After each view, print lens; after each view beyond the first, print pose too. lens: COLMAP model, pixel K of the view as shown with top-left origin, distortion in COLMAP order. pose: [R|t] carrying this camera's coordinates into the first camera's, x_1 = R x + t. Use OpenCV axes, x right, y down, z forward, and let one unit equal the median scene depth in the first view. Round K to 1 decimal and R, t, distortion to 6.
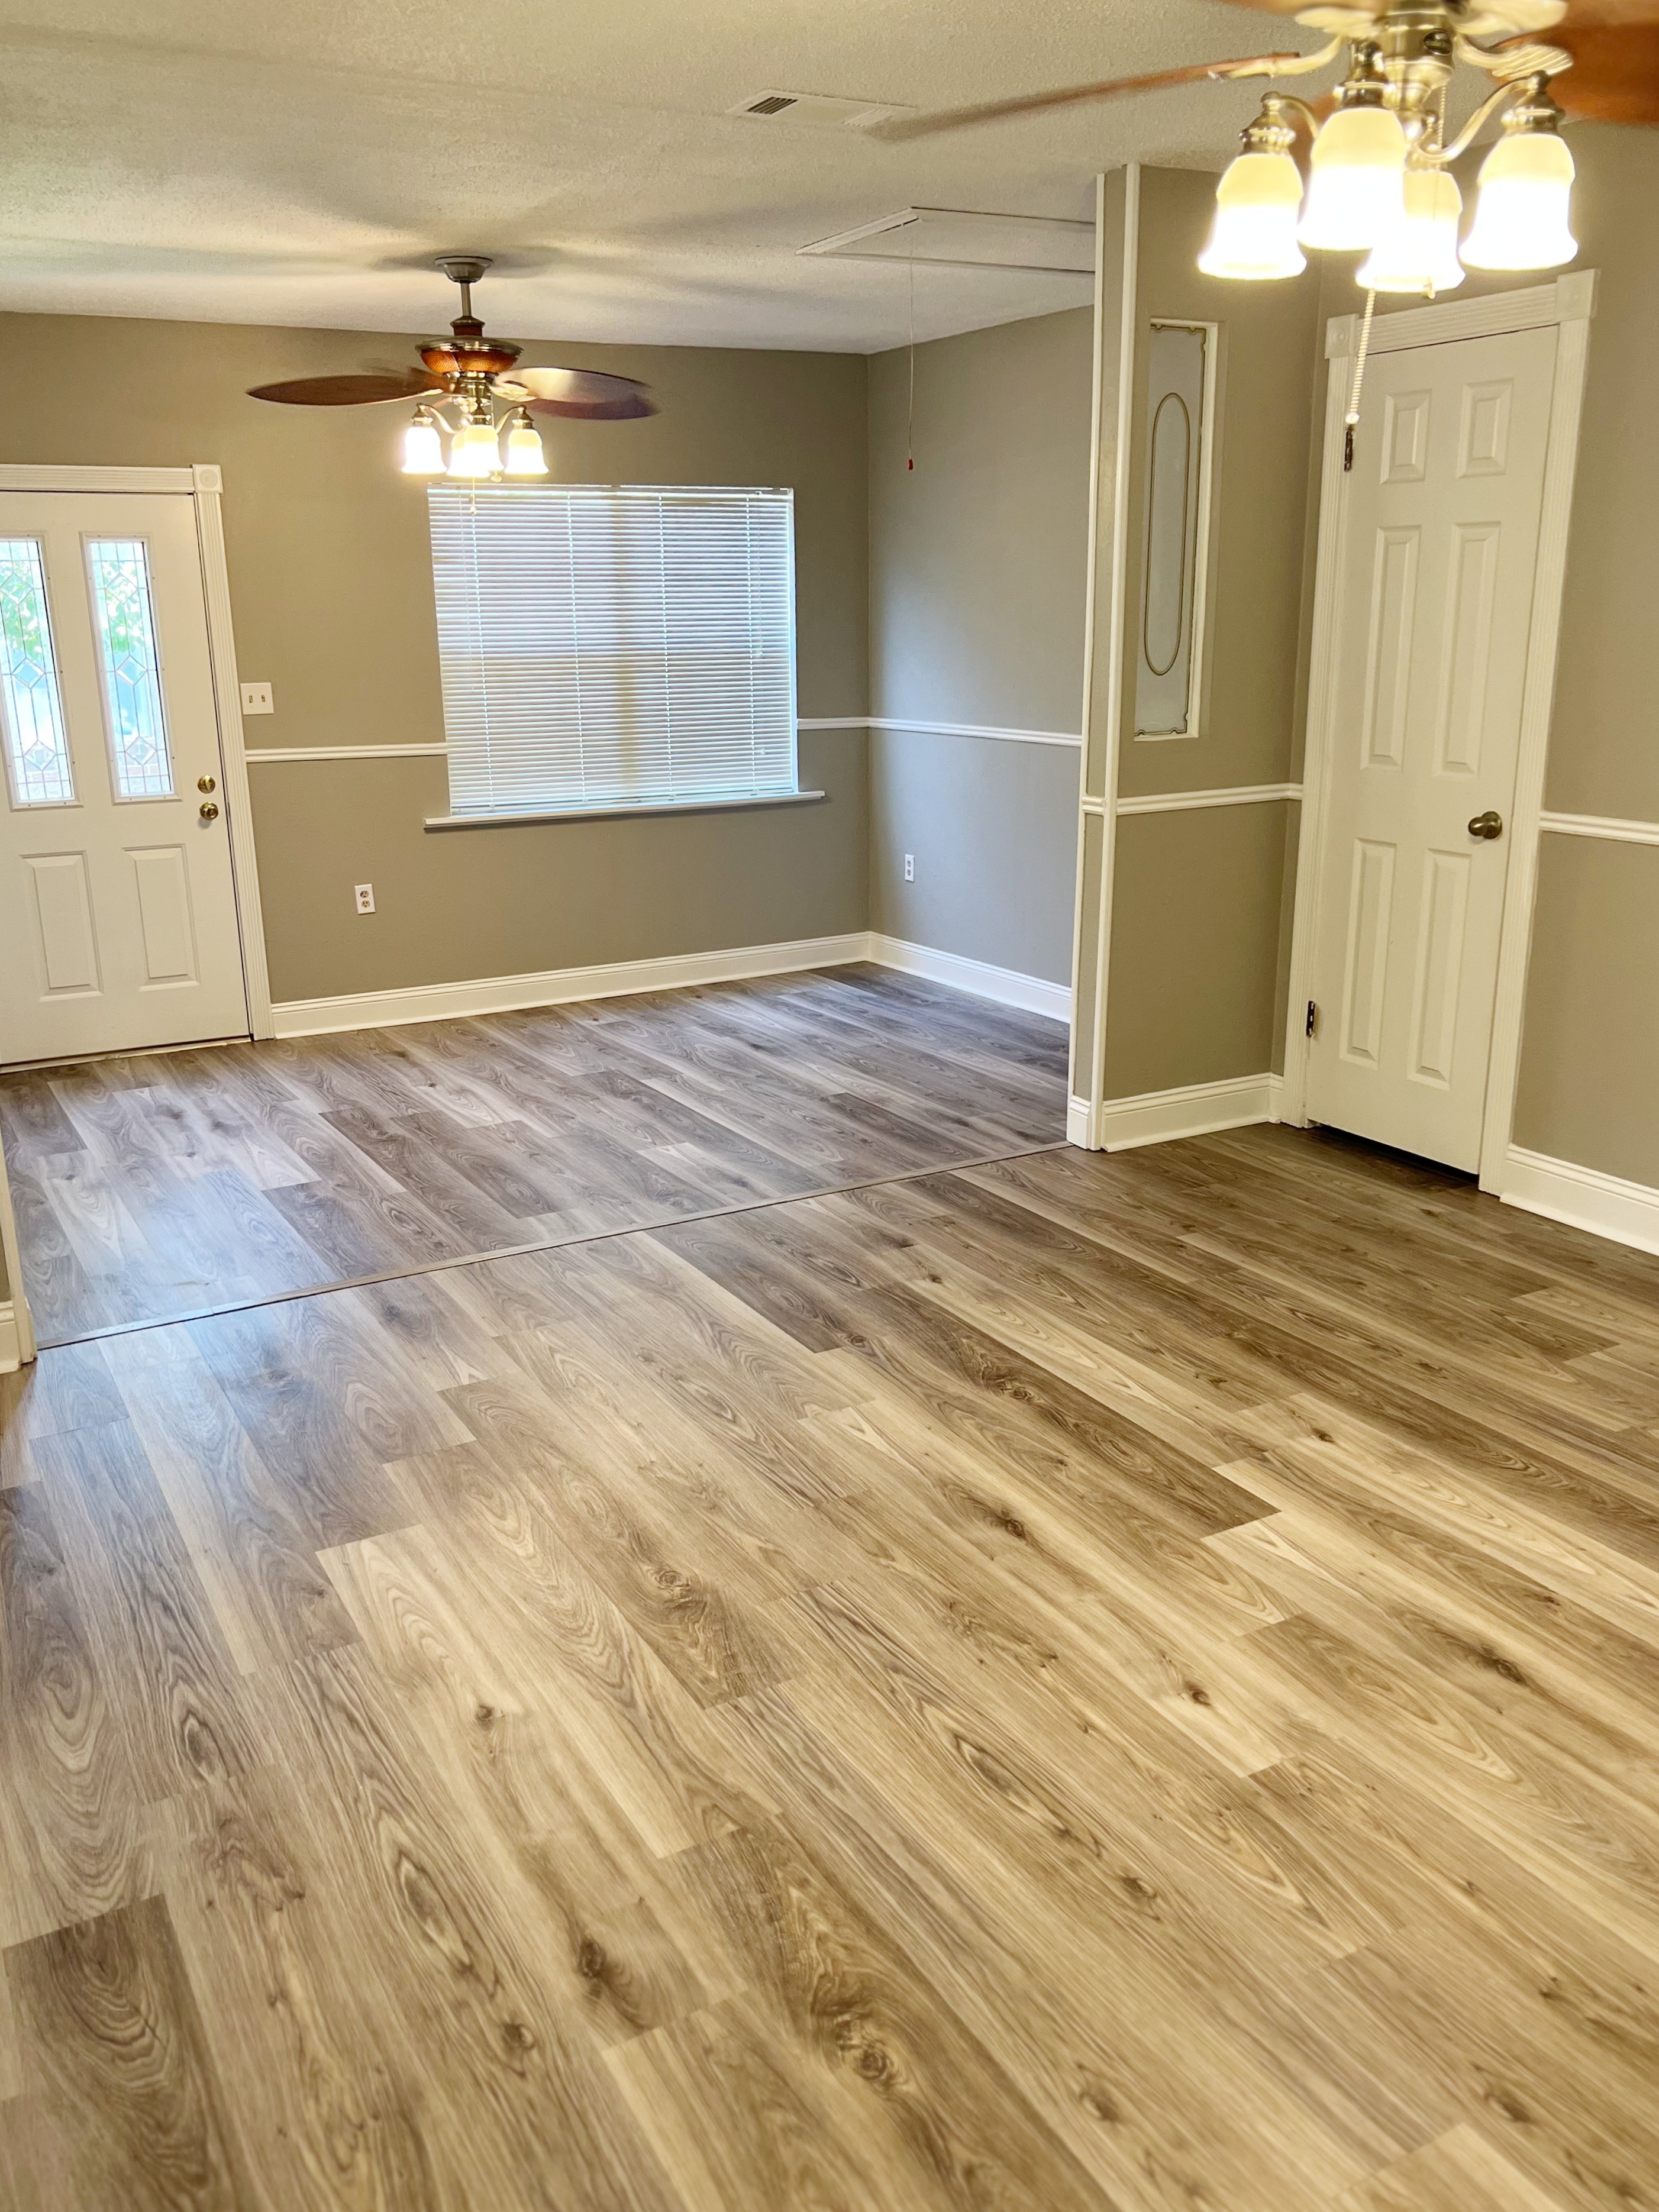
lens RADIAL K [[1698.9, 0, 834.5], [0, 1698.9, 1108.5], [0, 0, 1]] dist [0.102827, -0.195831]
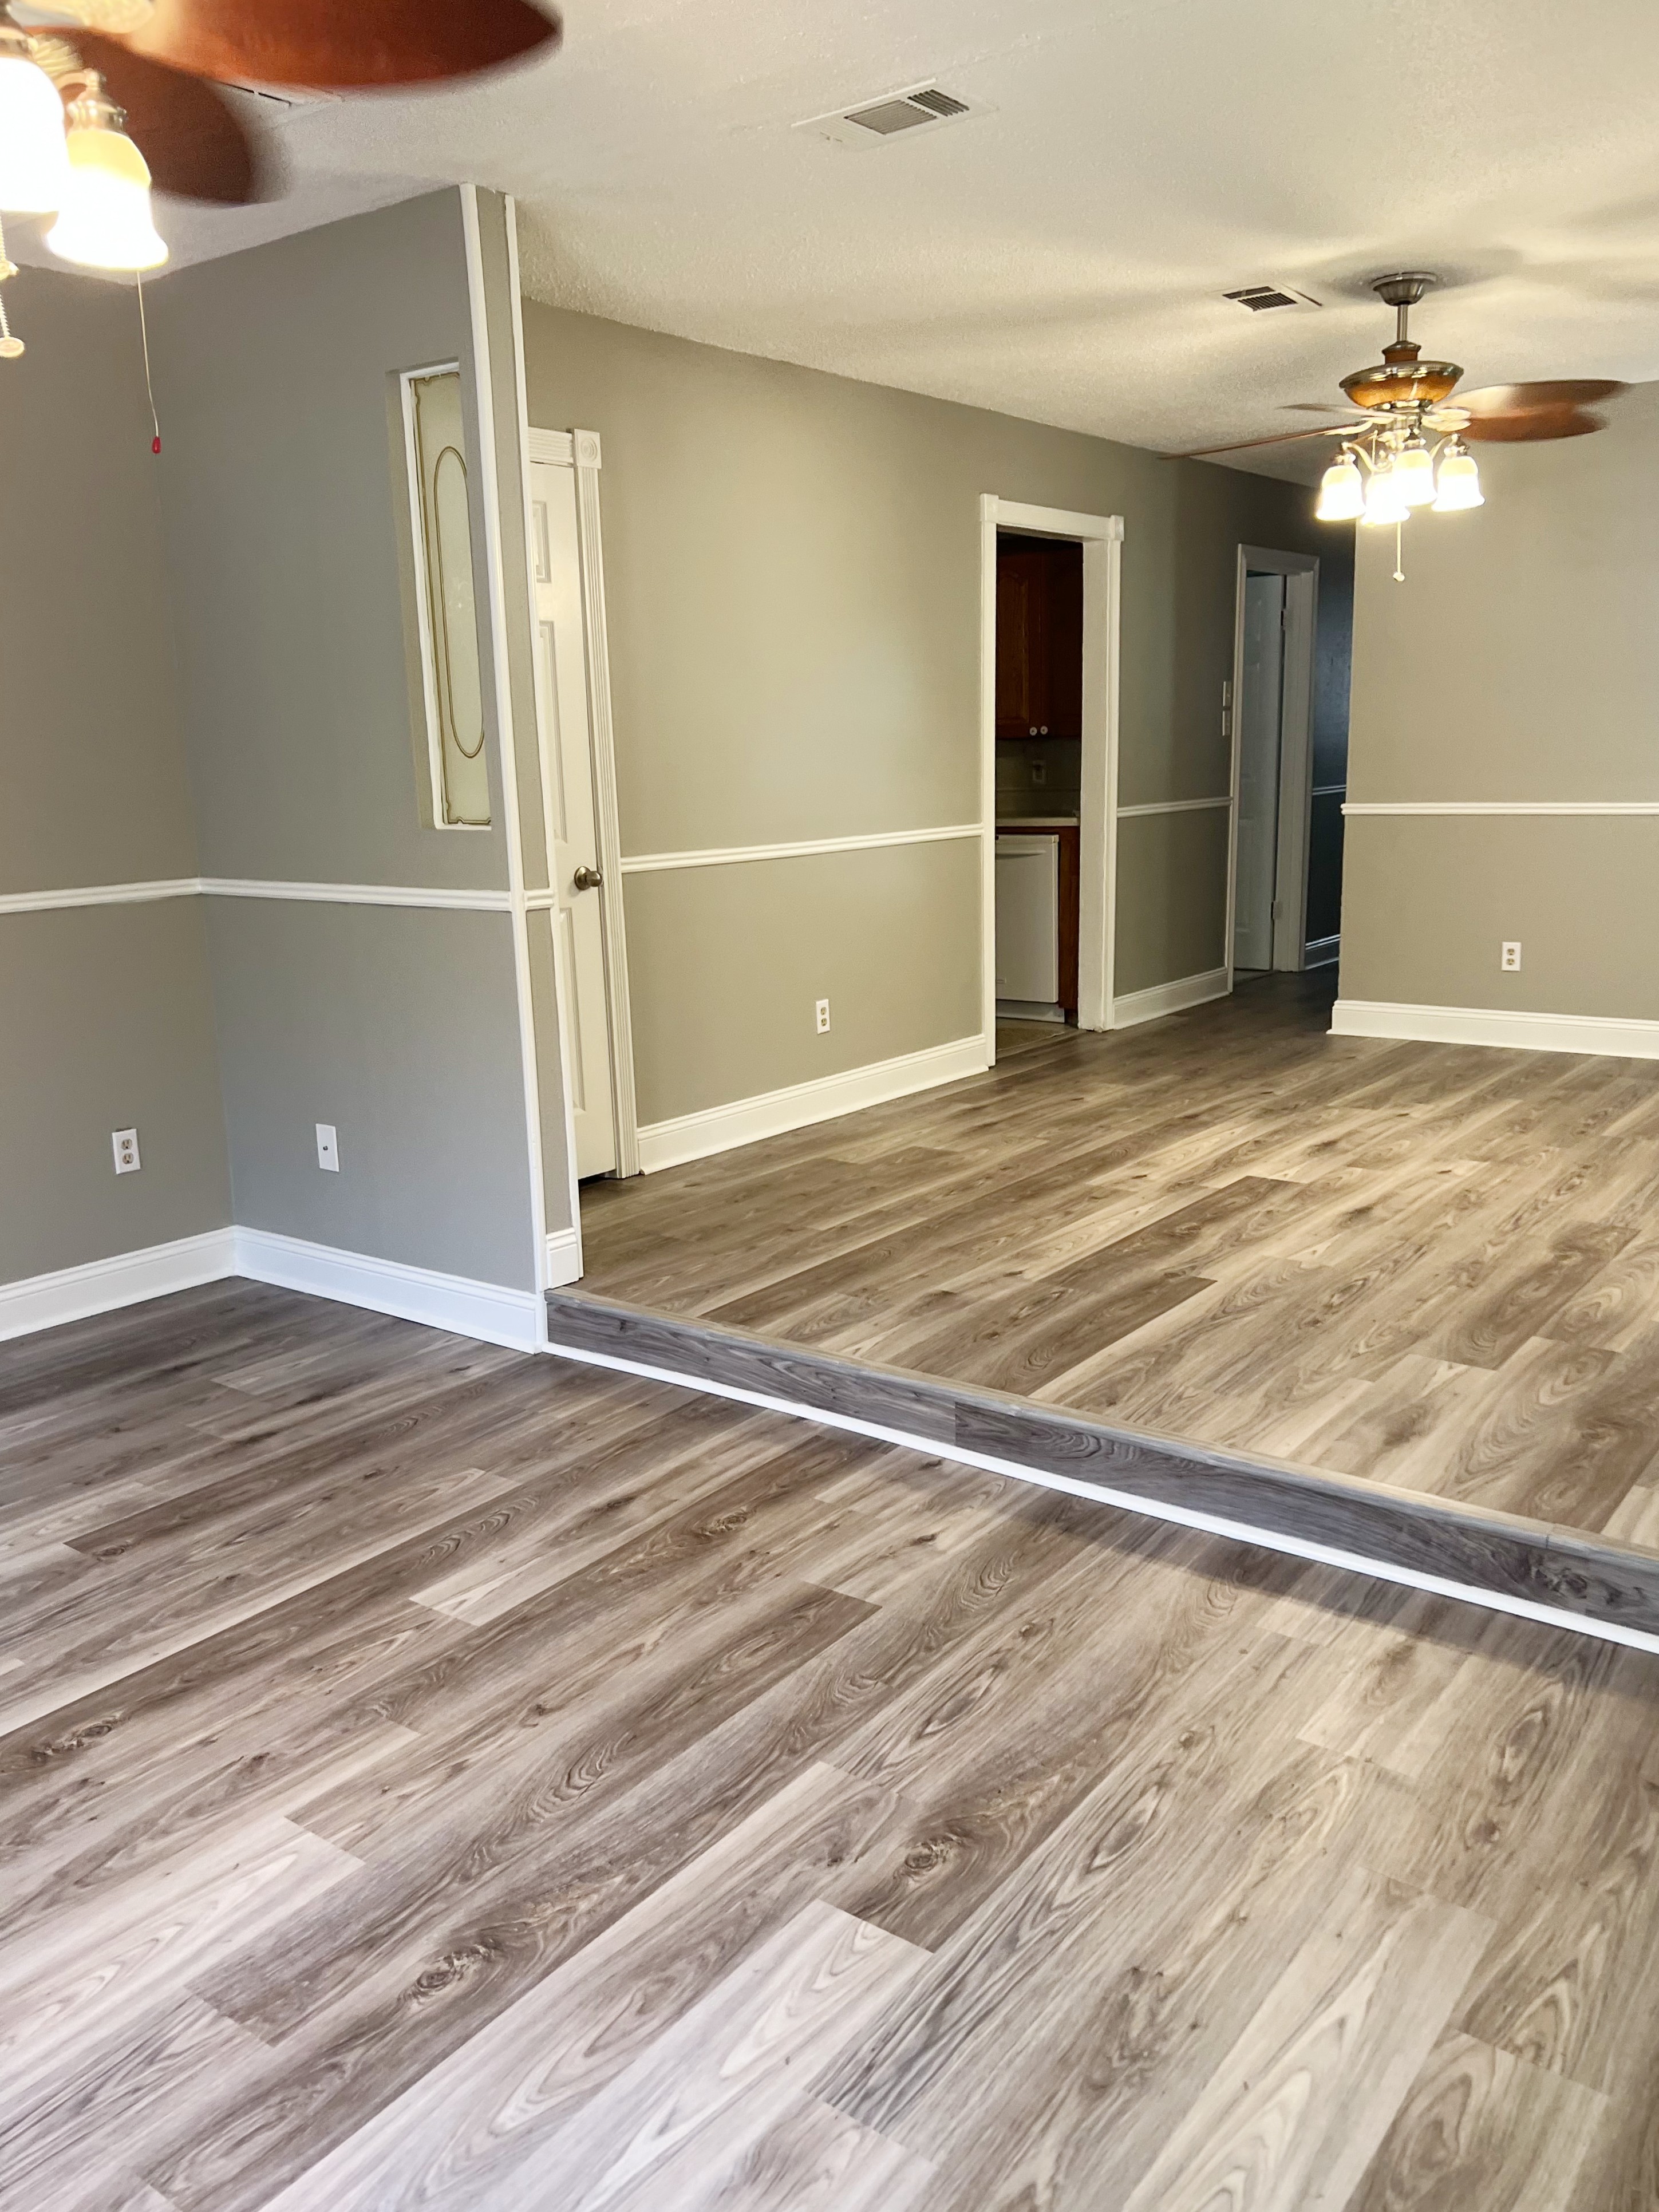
lens RADIAL K [[1698.8, 0, 834.5], [0, 1698.8, 1108.5], [0, 0, 1]] dist [0.102827, -0.195831]
pose [[-0.372471, -0.174279, 0.911533, -0.869969], [0.293846, 0.909526, 0.293967, -0.348708], [-0.880295, 0.377345, -0.287561, 1.378481]]
